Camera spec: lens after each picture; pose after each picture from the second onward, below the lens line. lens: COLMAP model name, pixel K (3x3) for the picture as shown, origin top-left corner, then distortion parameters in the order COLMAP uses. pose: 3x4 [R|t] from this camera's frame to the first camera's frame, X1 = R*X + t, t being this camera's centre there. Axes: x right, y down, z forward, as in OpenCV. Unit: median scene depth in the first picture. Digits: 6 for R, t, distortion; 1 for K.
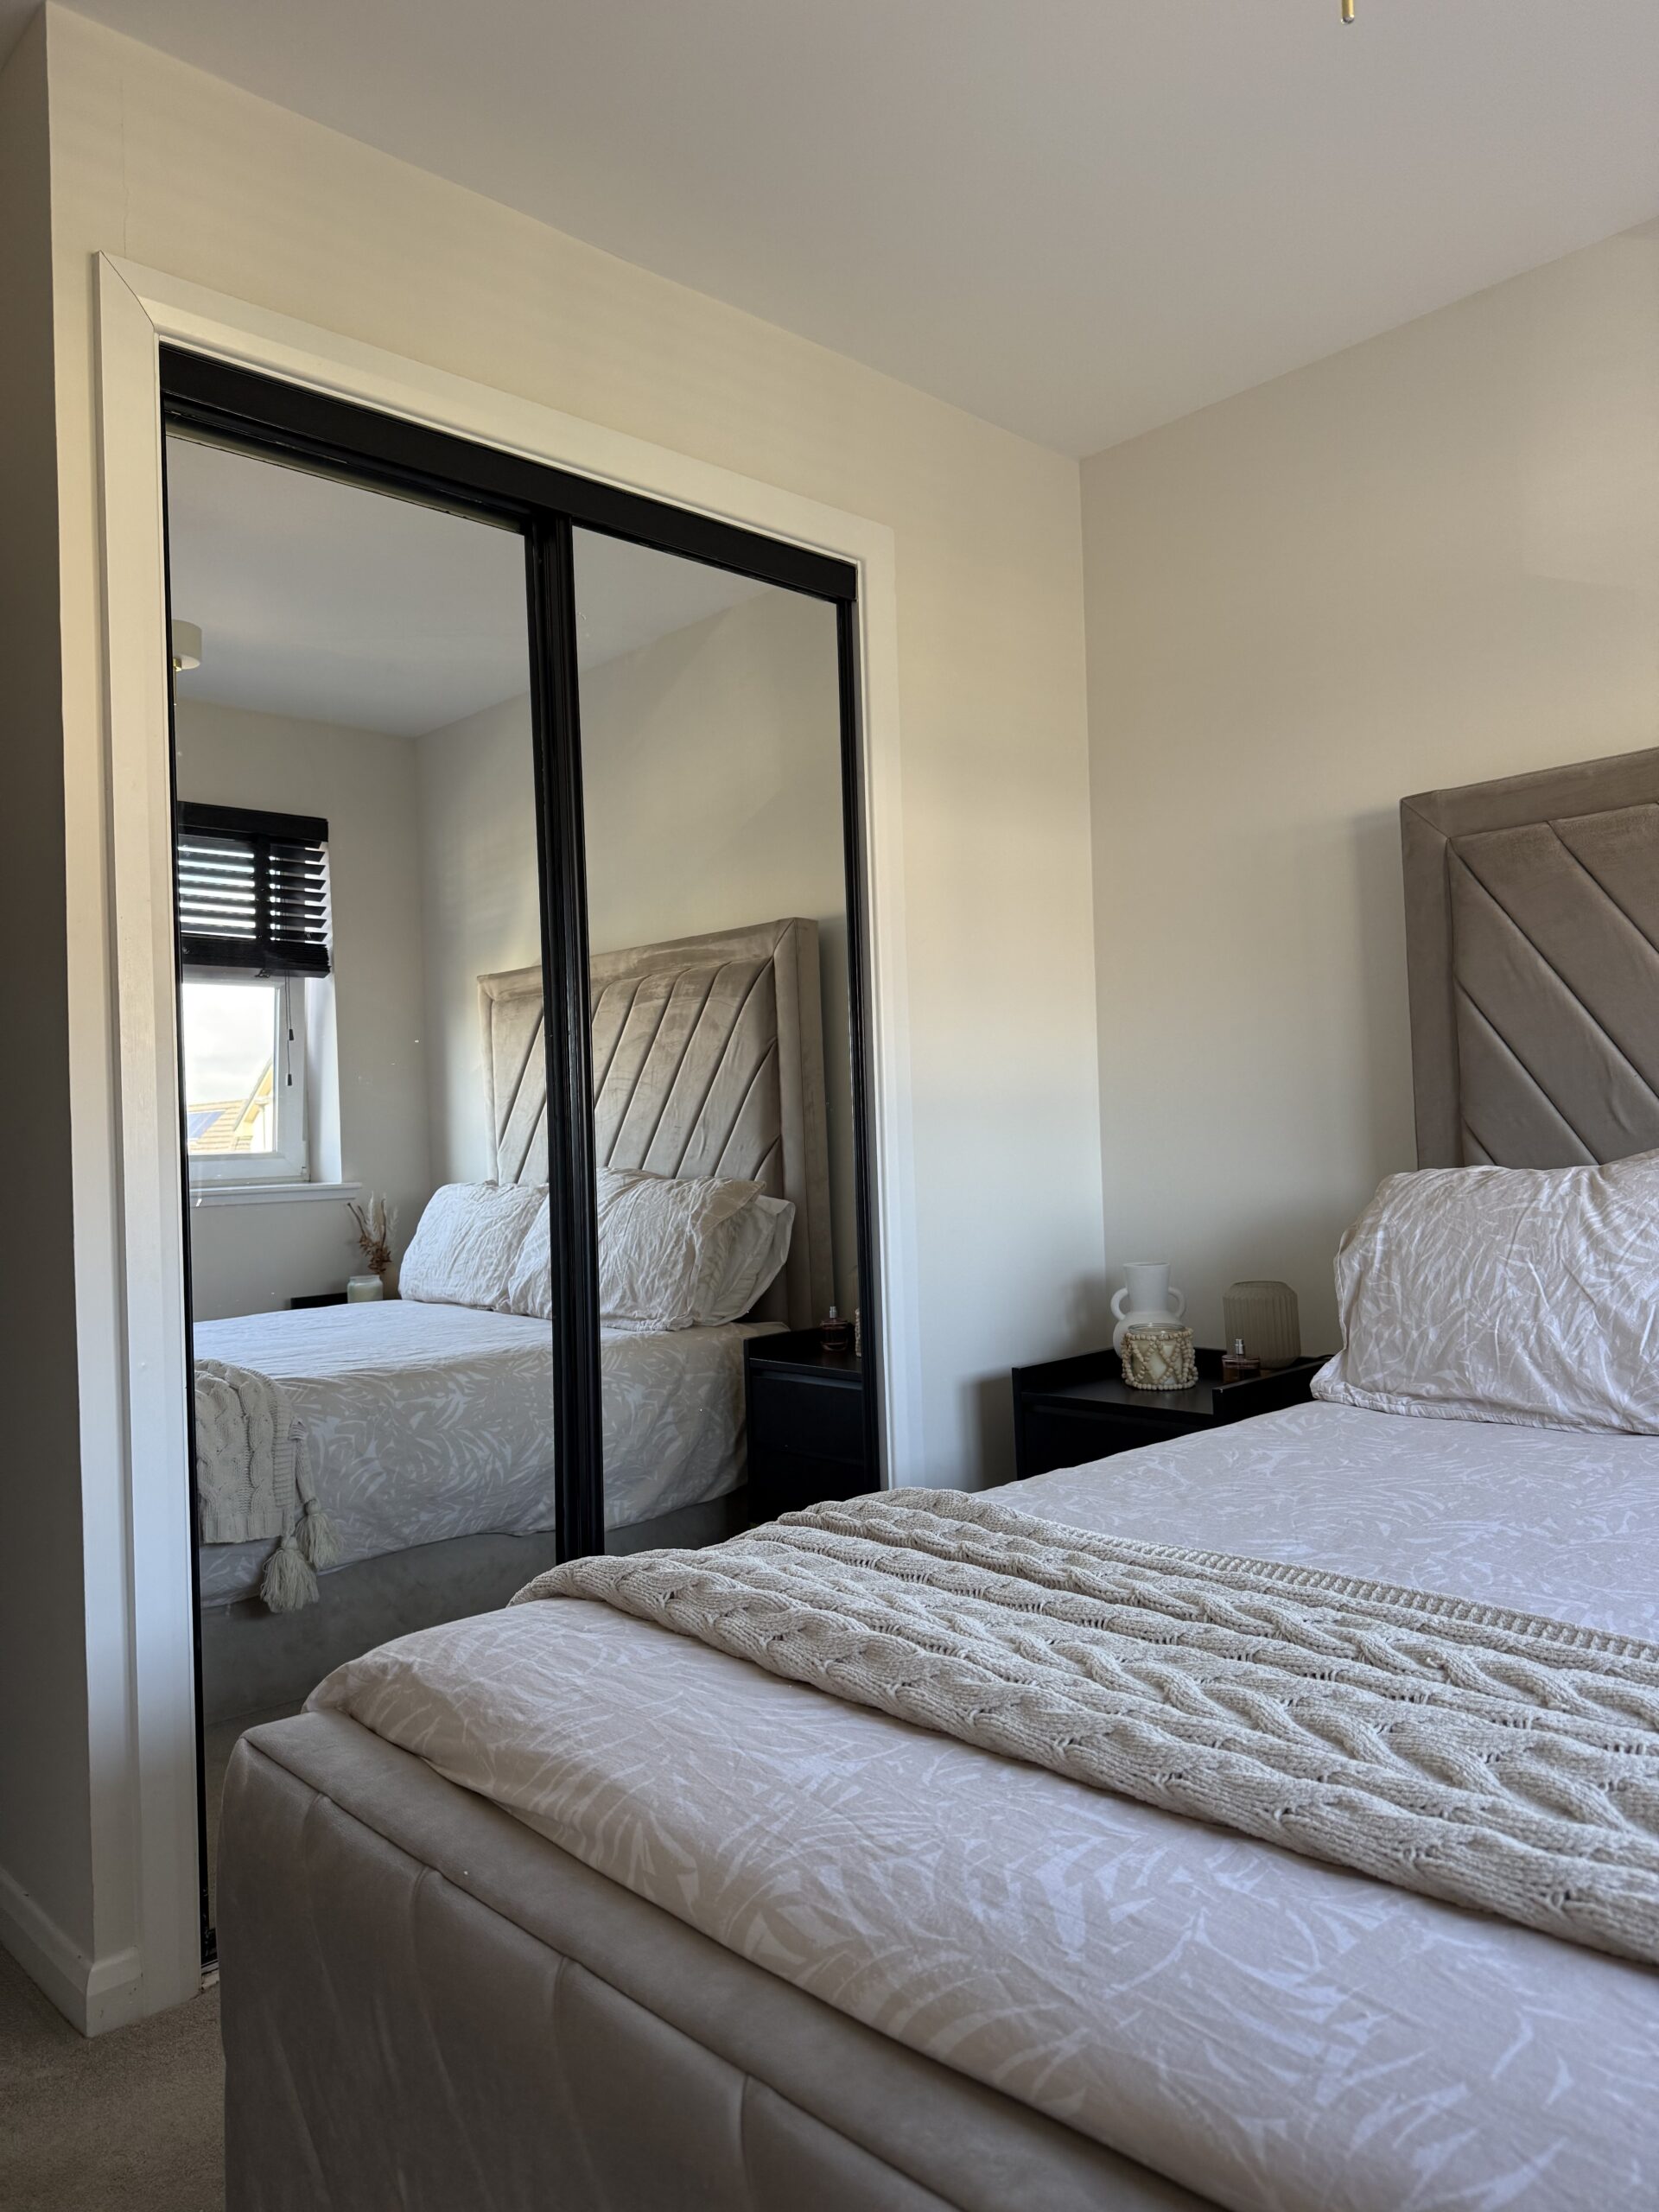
lens RADIAL K [[1526.0, 0, 815.8], [0, 1526.0, 1109.5], [0, 0, 1]] dist [0.067560, -0.089148]
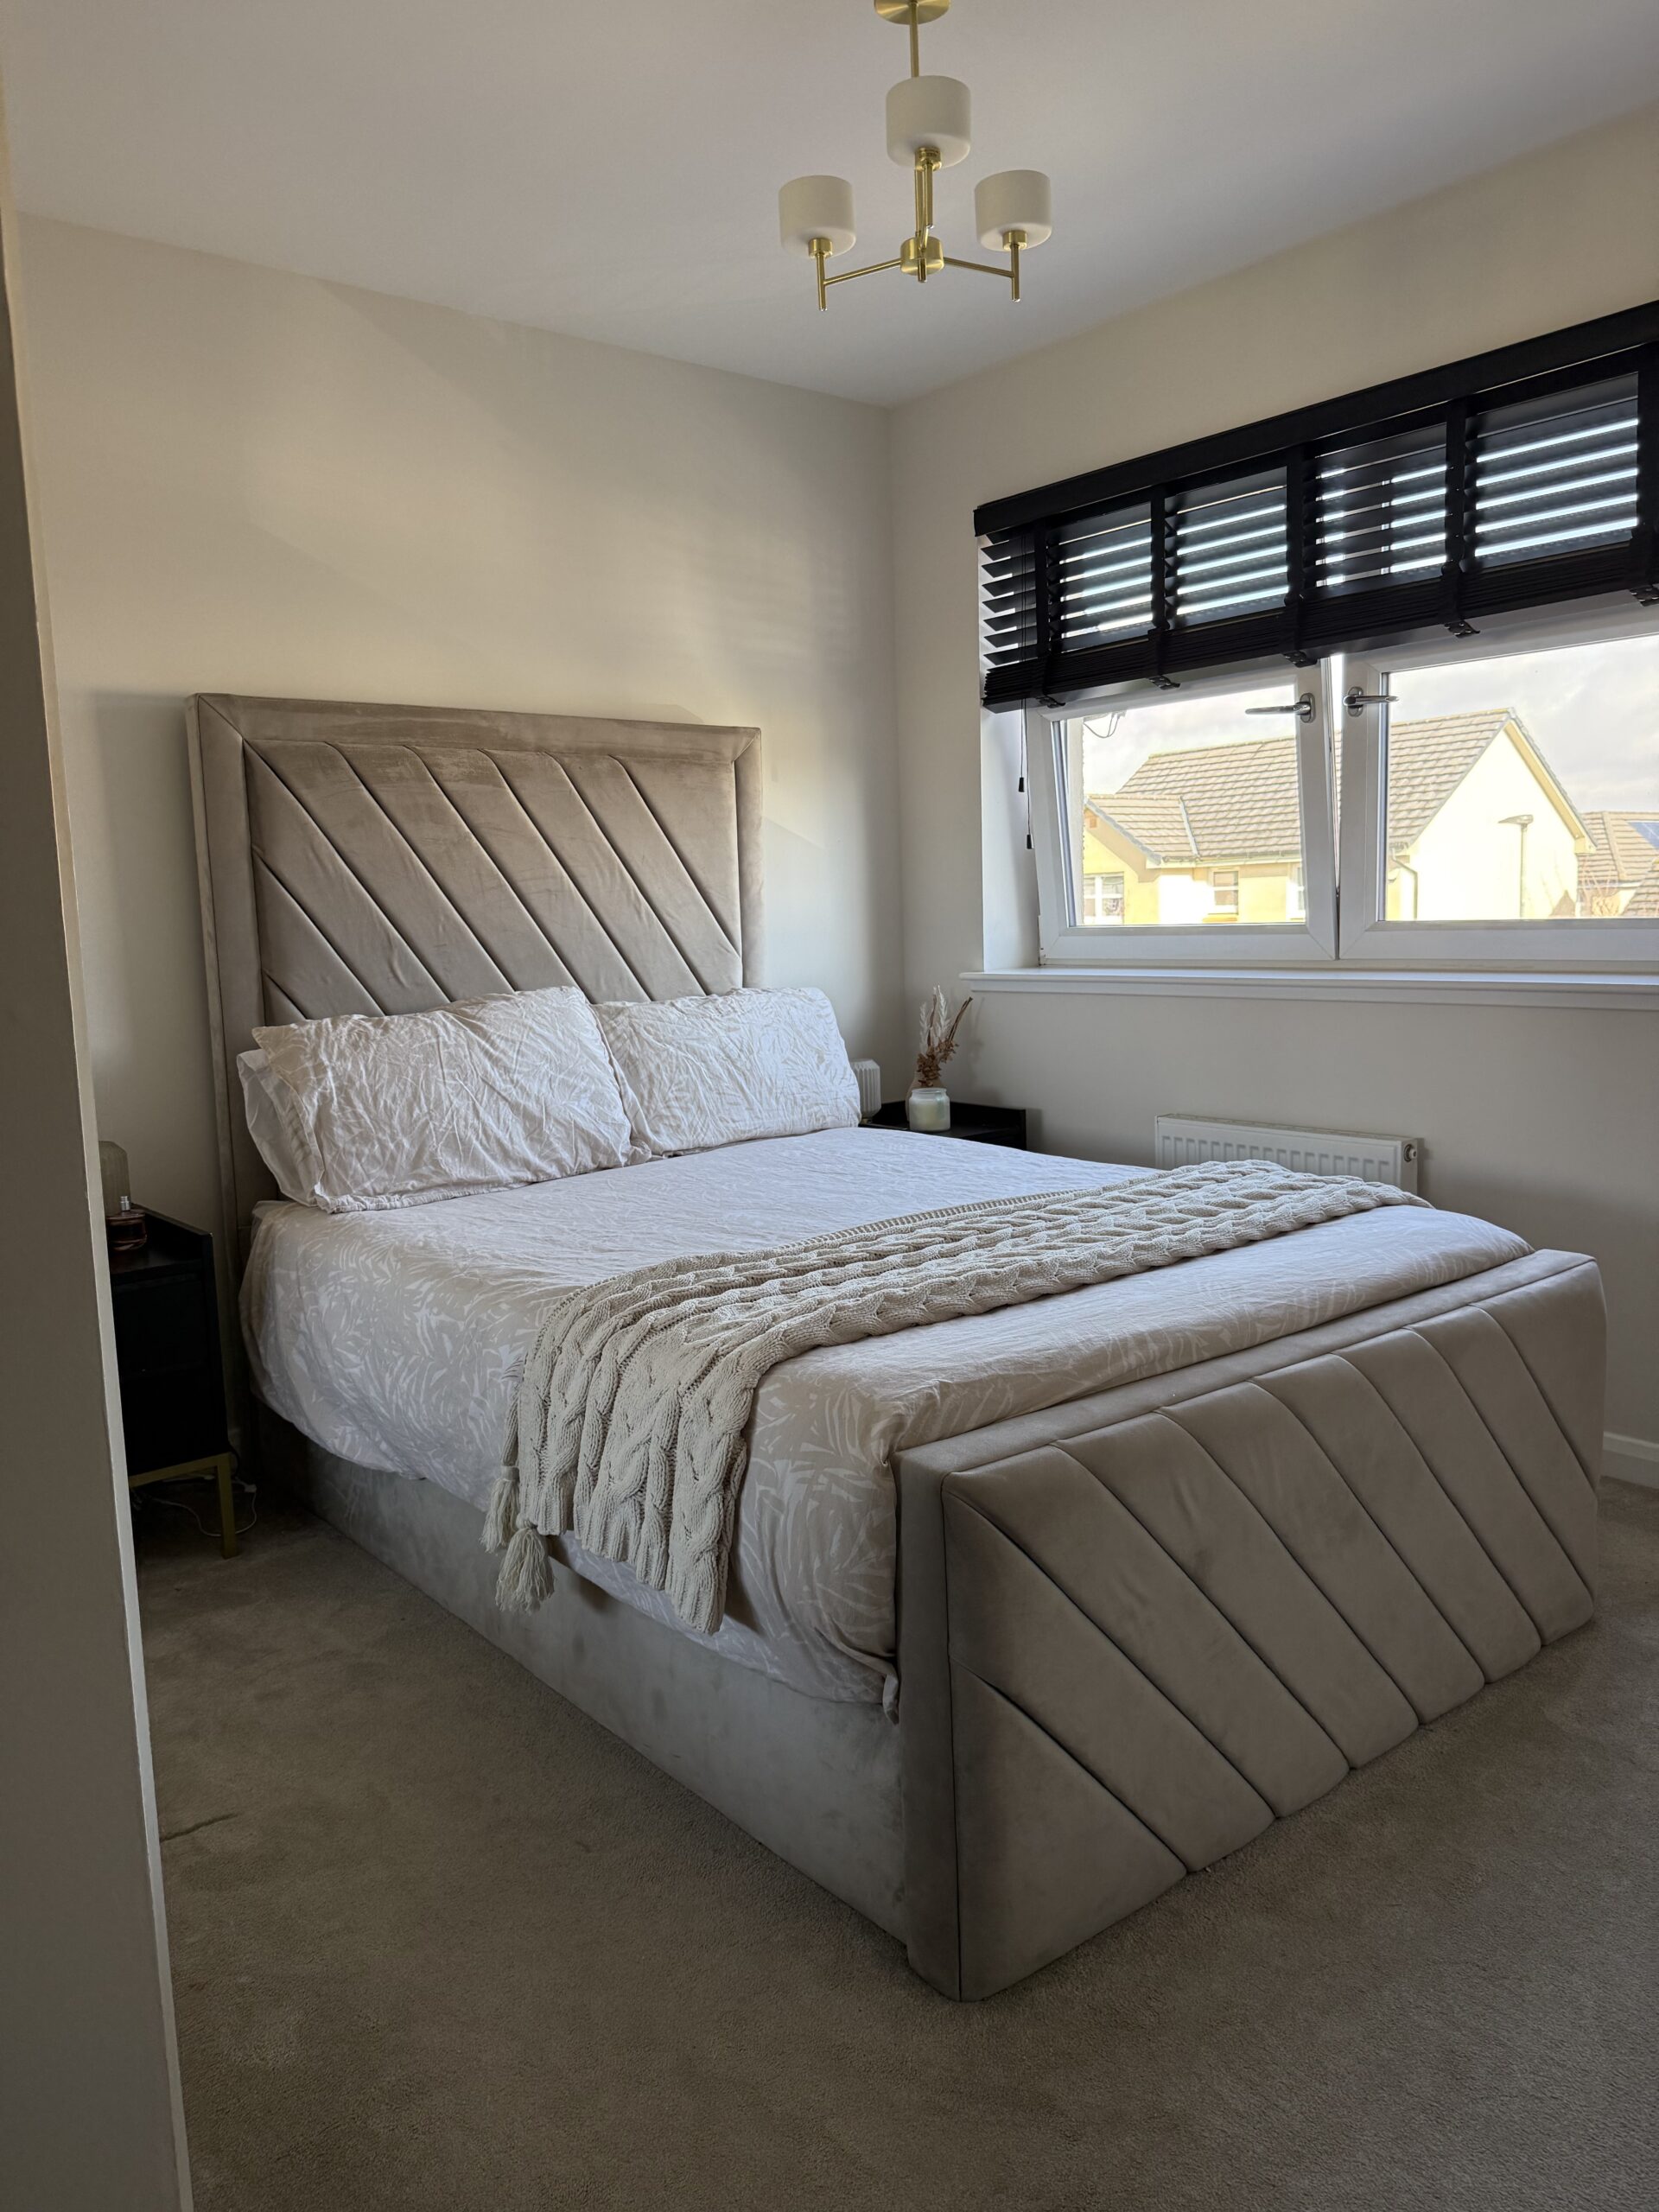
lens RADIAL K [[1526.0, 0, 814.3], [0, 1526.0, 1096.3], [0, 0, 1]] dist [0.067560, -0.089148]
pose [[0.105767, -0.089172, 0.990385, -0.863772], [0.010791, 0.996015, 0.088526, -0.005153], [-0.994332, 0.001324, 0.106308, 0.527836]]
